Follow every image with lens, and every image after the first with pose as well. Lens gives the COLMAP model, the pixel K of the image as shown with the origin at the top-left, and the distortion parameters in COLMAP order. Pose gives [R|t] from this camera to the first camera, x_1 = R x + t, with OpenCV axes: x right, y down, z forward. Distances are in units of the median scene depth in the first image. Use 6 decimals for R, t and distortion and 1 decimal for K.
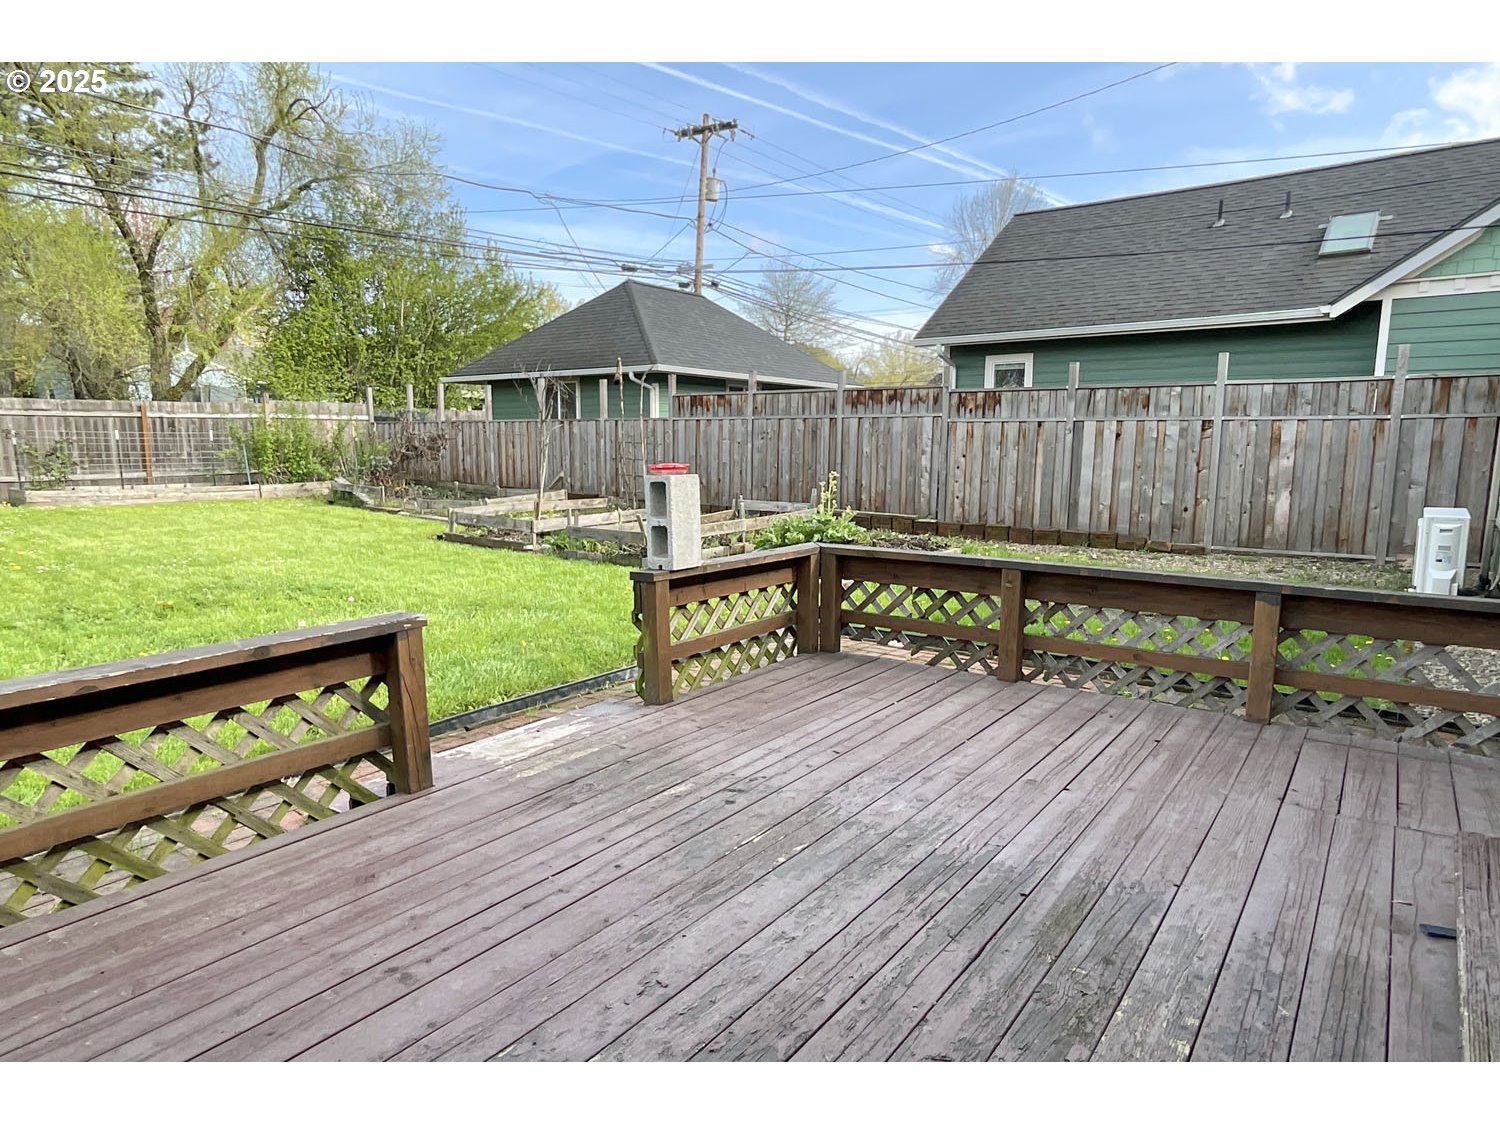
lens RADIAL K [[887.1, 0, 757.2], [0, 887.1, 563.6], [0, 0, 1]] dist [-0.006394, 0.005291]
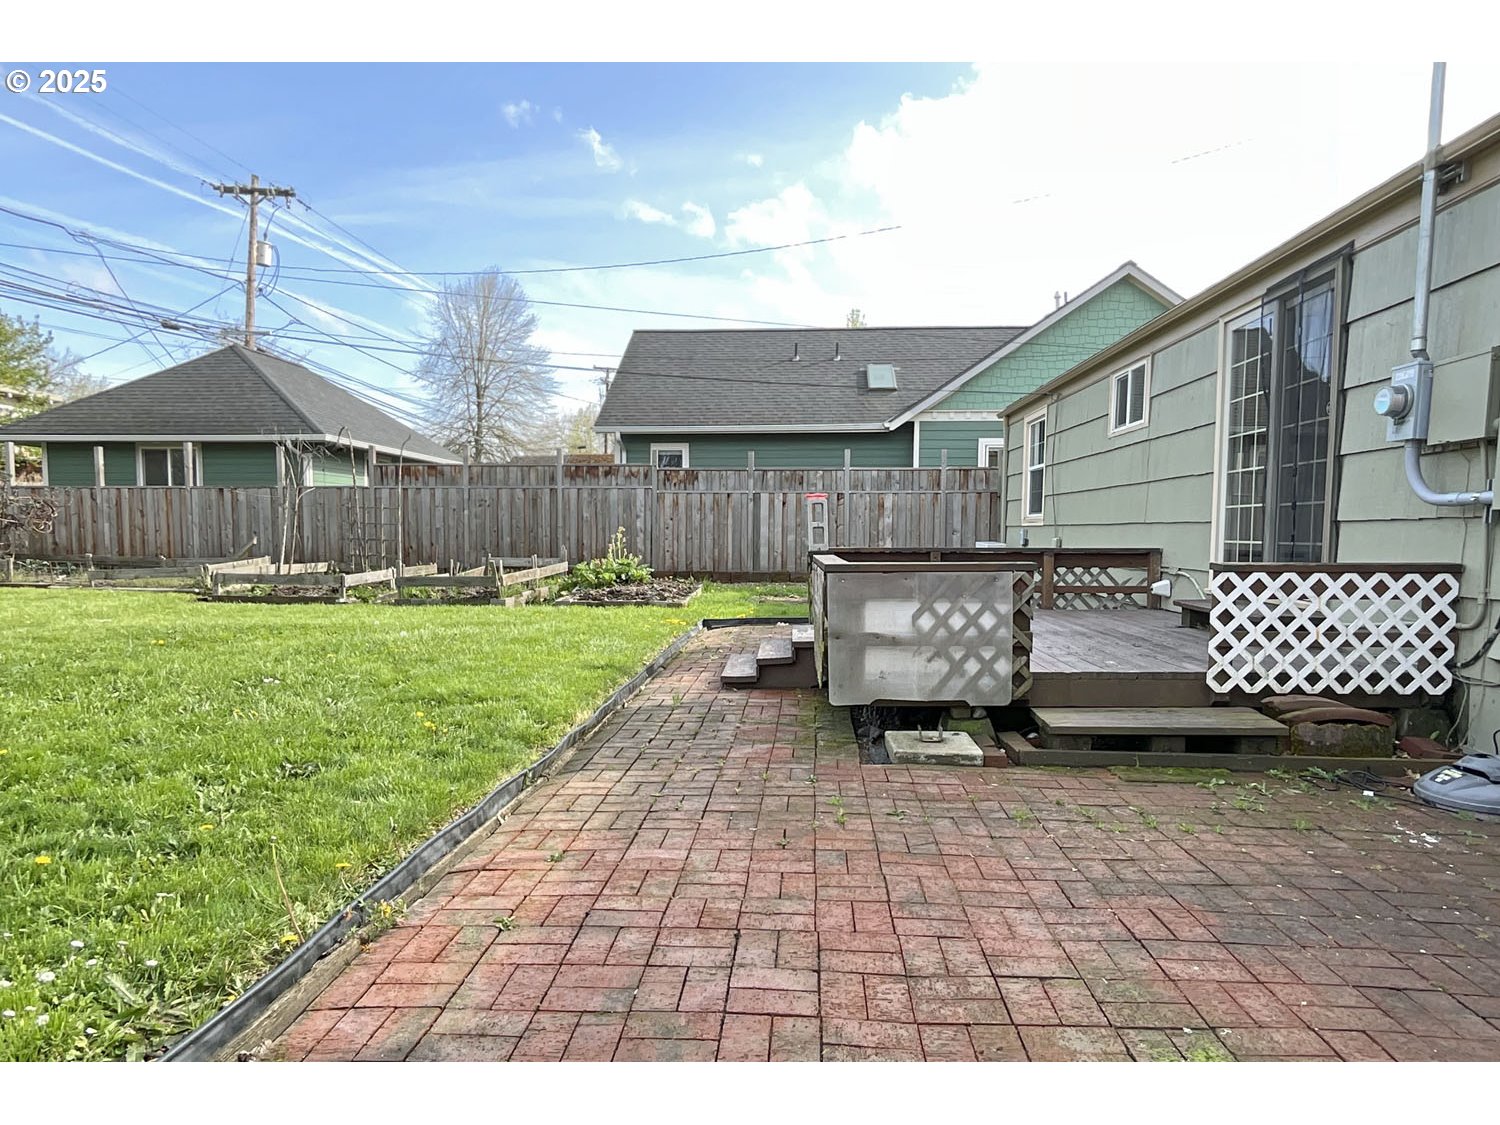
lens RADIAL K [[887.1, 0, 753.6], [0, 887.1, 610.5], [0, 0, 1]] dist [-0.006394, 0.005291]
pose [[0.829863, -0.053265, 0.555419, -0.301000], [0.078037, 0.996729, -0.021011, 0.037244], [-0.552483, 0.060779, 0.831305, -0.104890]]
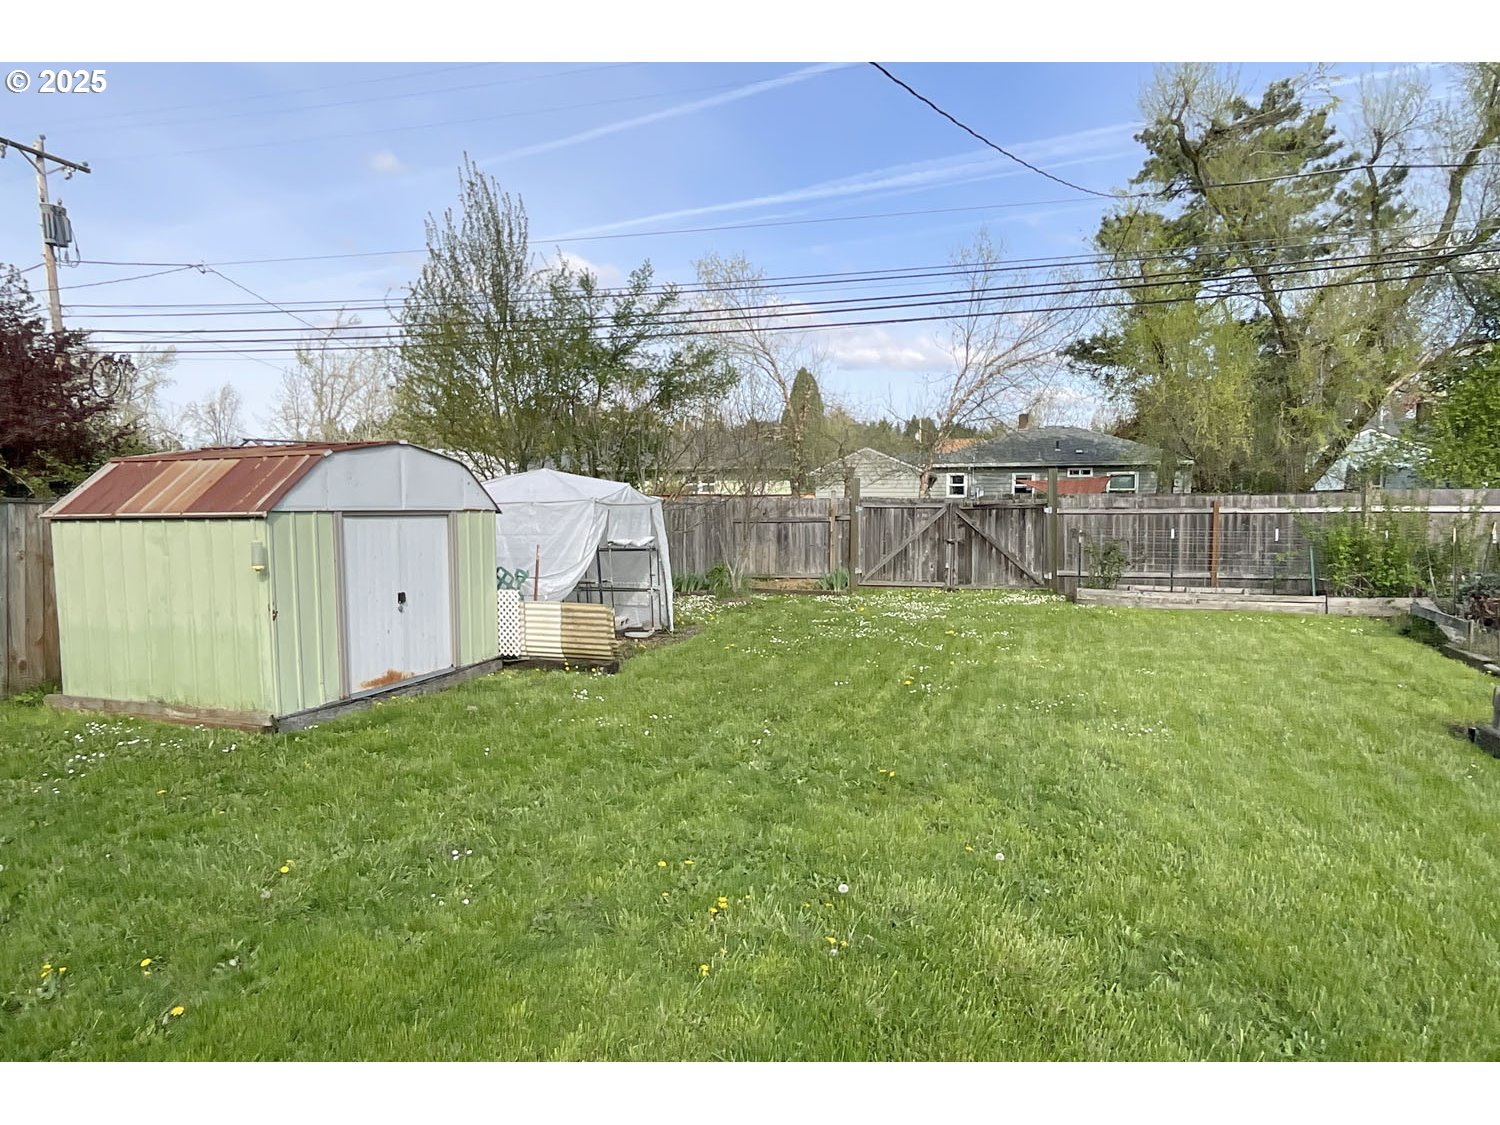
lens RADIAL K [[887.1, 0, 741.7], [0, 887.1, 561.5], [0, 0, 1]] dist [-0.006394, 0.005291]
pose [[0.321889, 0.047613, -0.945579, 0.019369], [-0.131264, 0.991334, 0.005233, -0.062493], [0.937634, 0.122436, 0.325349, 0.274885]]
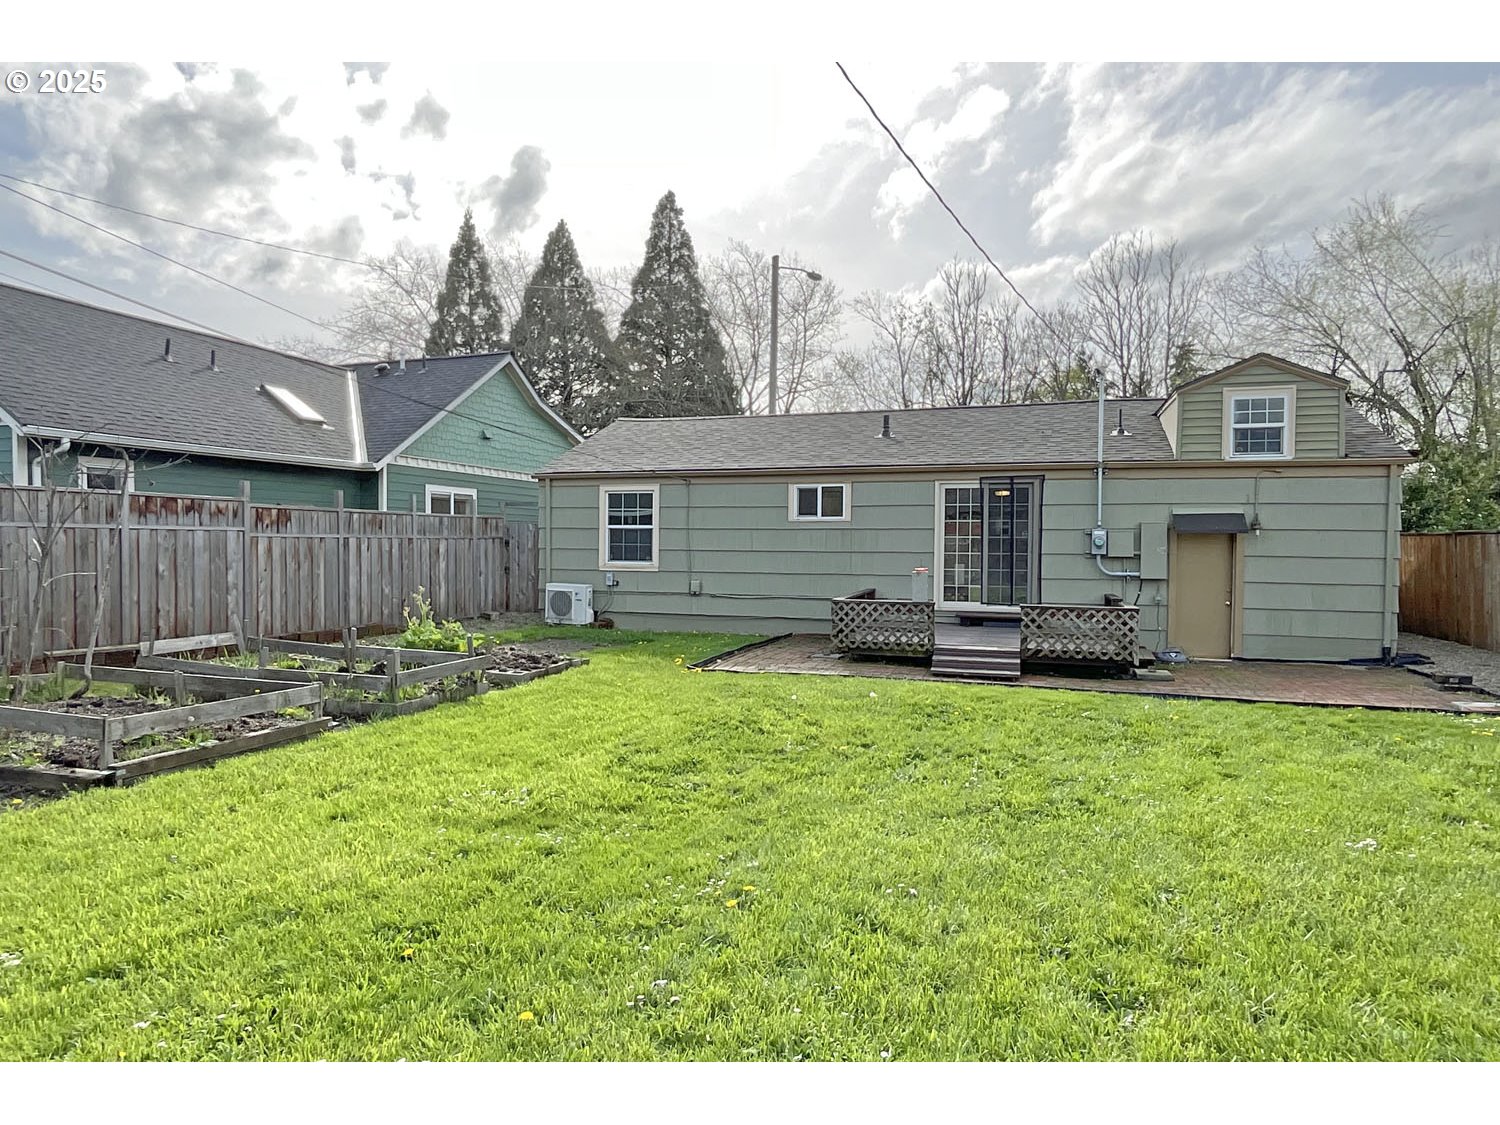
lens RADIAL K [[887.1, 0, 744.5], [0, 887.1, 564.7], [0, 0, 1]] dist [-0.006394, 0.005291]
pose [[-0.307920, -0.029086, 0.950967, -0.681162], [0.123631, 0.989834, 0.070306, -0.099804], [-0.943345, 0.139218, -0.301194, 0.600587]]
